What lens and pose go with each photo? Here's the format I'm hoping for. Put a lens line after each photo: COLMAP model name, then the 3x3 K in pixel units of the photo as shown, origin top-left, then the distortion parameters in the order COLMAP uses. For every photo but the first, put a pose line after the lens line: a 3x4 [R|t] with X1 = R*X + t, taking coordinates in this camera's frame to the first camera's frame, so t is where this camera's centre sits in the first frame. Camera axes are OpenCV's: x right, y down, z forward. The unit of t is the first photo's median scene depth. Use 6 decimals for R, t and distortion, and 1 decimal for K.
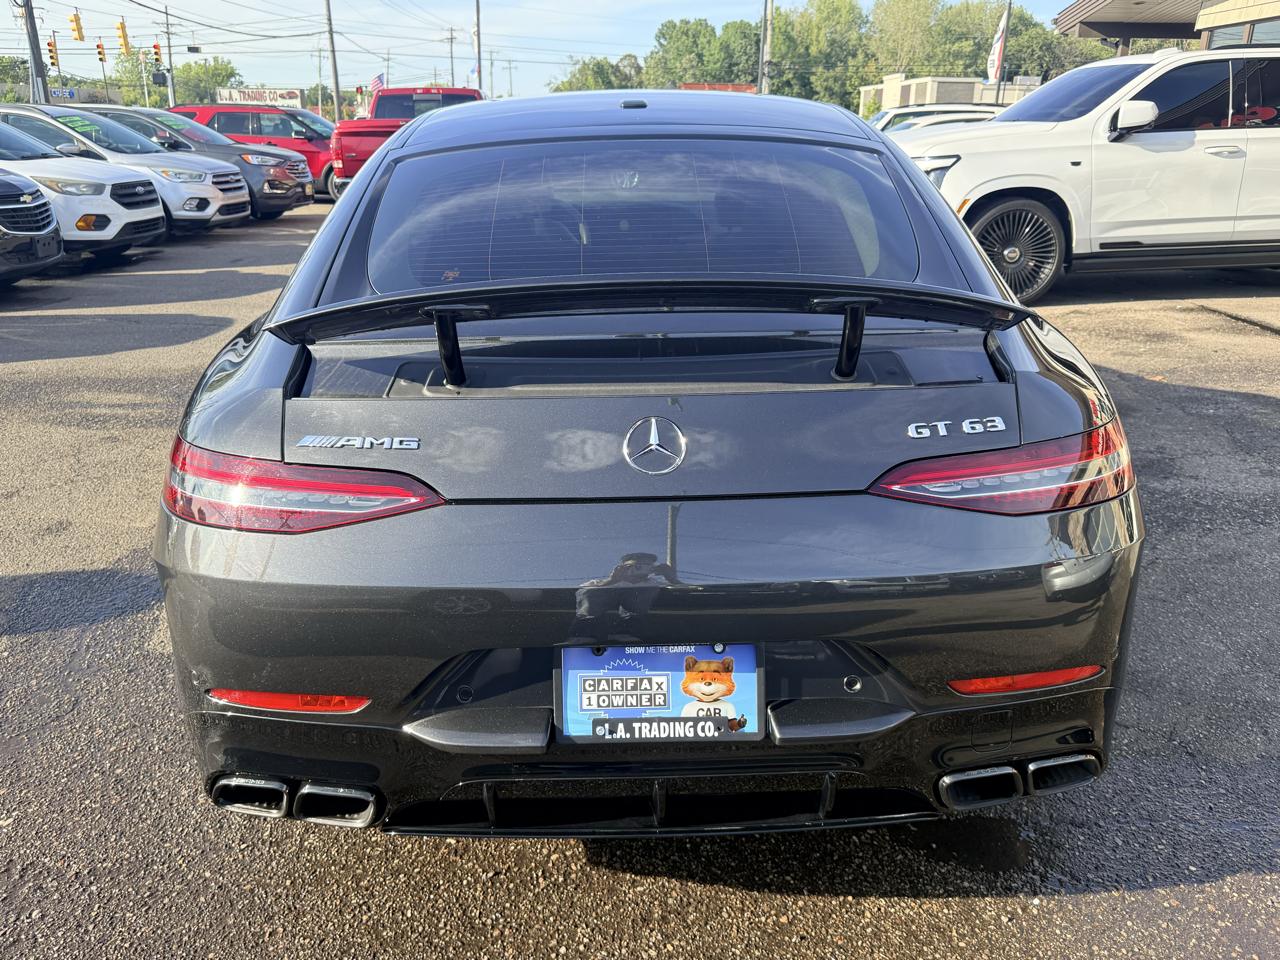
lens RADIAL K [[1006.4, 0, 631.9], [0, 1006.4, 501.2], [0, 0, 1]] dist [-0.000075, -0.011489]
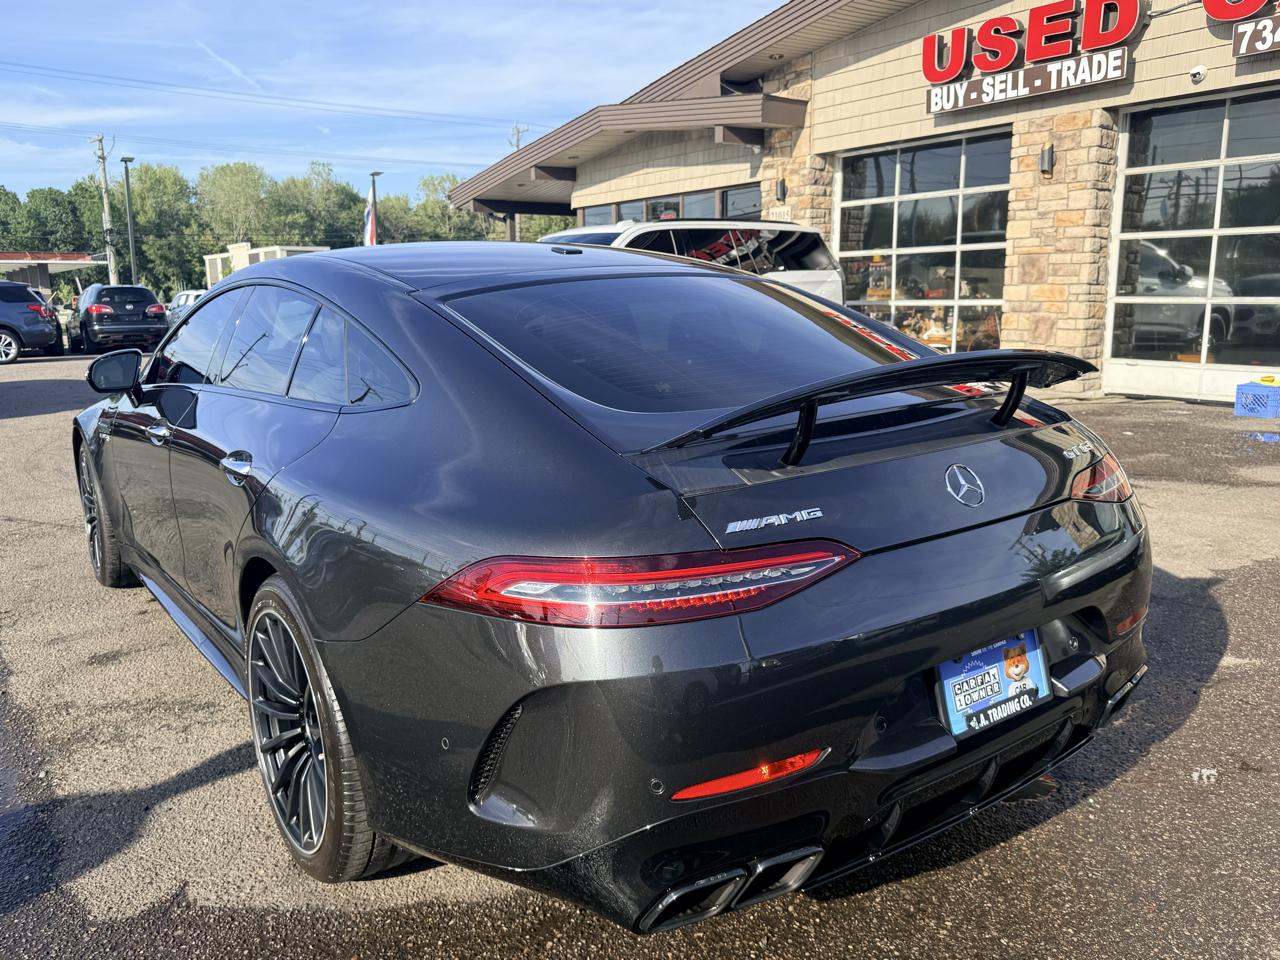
lens RADIAL K [[1006.4, 0, 648.9], [0, 1006.4, 481.8], [0, 0, 1]] dist [-0.000075, -0.011489]
pose [[0.818270, -0.127460, 0.560525, -1.020149], [0.219821, 0.970376, -0.100244, -0.026204], [-0.531143, 0.205242, 0.822048, 0.125739]]
